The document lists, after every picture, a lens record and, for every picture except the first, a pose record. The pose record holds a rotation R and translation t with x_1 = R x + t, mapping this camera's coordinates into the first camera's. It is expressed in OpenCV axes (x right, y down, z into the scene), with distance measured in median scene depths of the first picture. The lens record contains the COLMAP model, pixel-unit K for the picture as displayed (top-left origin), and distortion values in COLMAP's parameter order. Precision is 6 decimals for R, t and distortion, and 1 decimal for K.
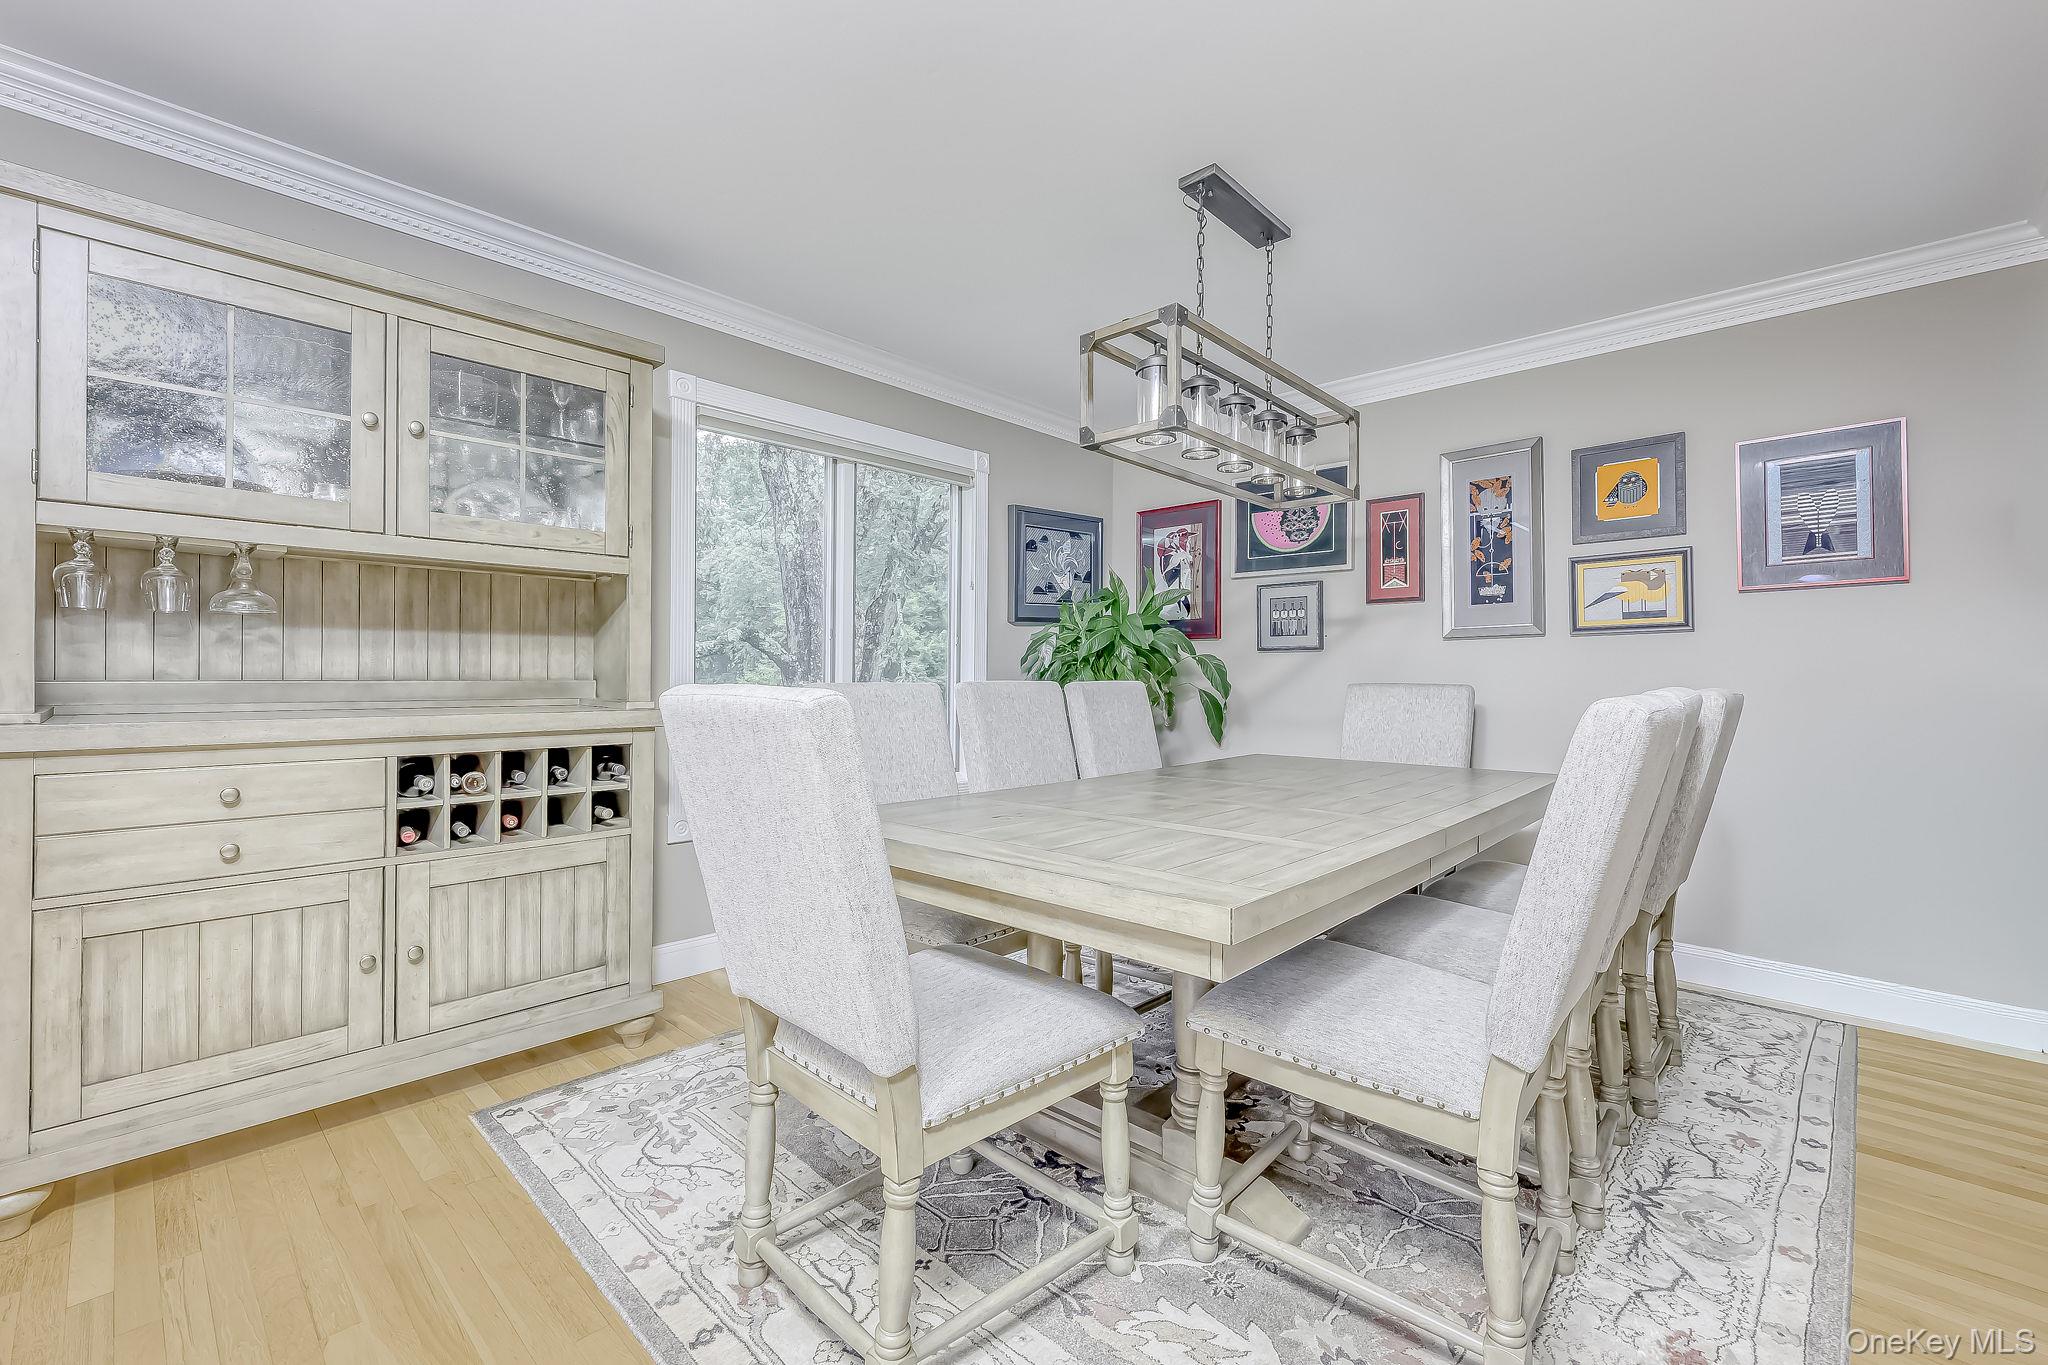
lens RADIAL K [[860.1, 0, 1021.5], [0, 860.1, 678.8], [0, 0, 1]] dist [0.001278, 0.000768]
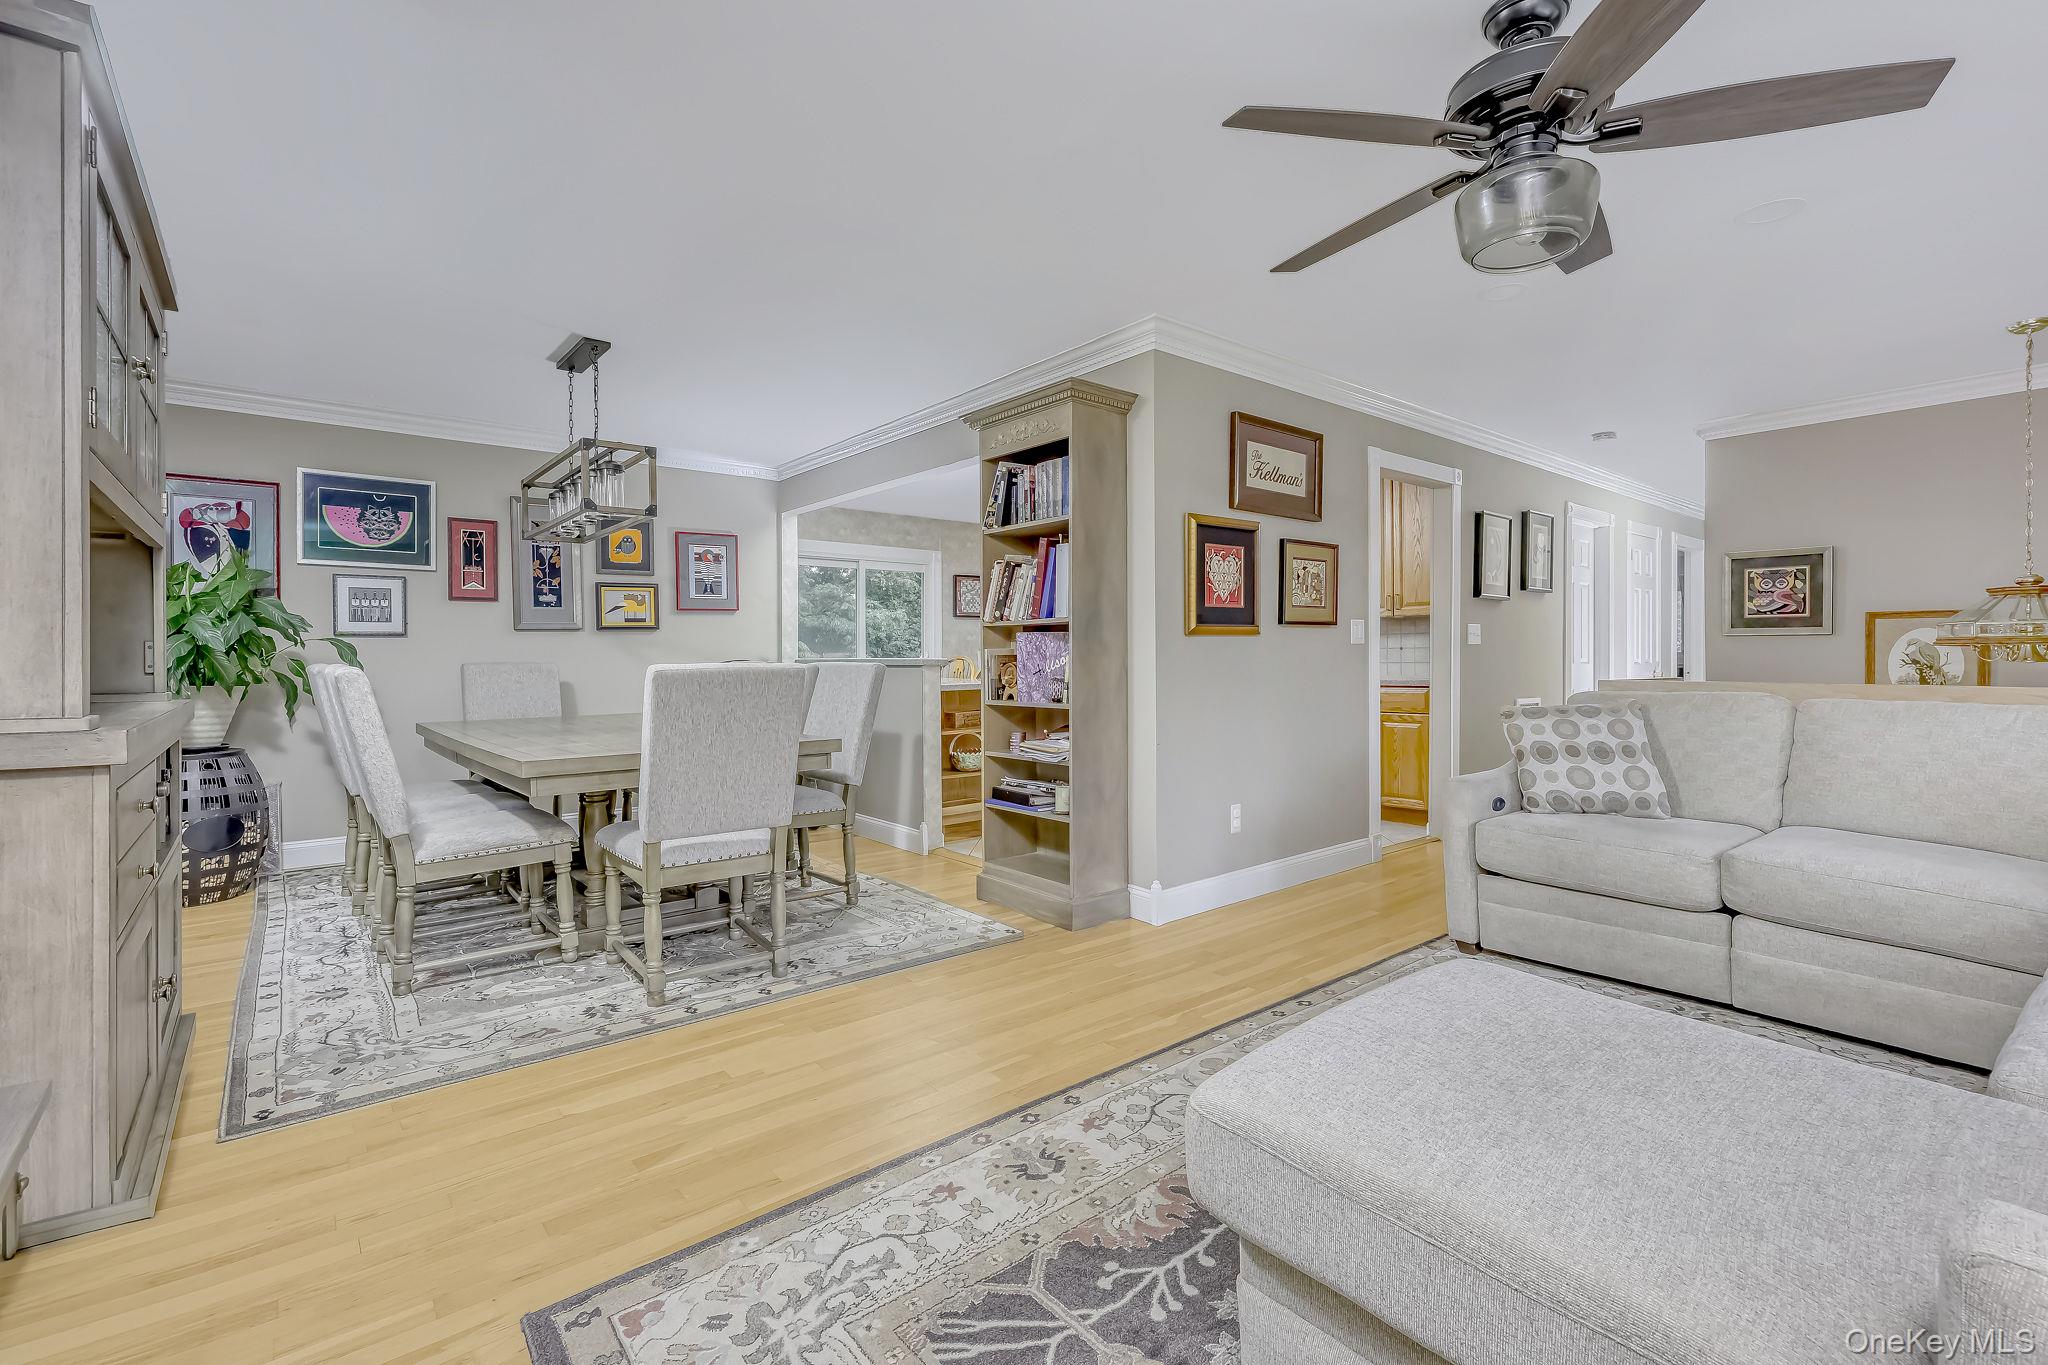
lens RADIAL K [[911.7, 0, 1013.5], [0, 911.7, 662.4], [0, 0, 1]] dist [-0.003157, -0.000177]
pose [[0.127347, -0.013013, 0.991773, -0.880236], [0.009373, 0.999885, 0.011916, -0.004505], [-0.991814, 0.007779, 0.127454, 0.018447]]
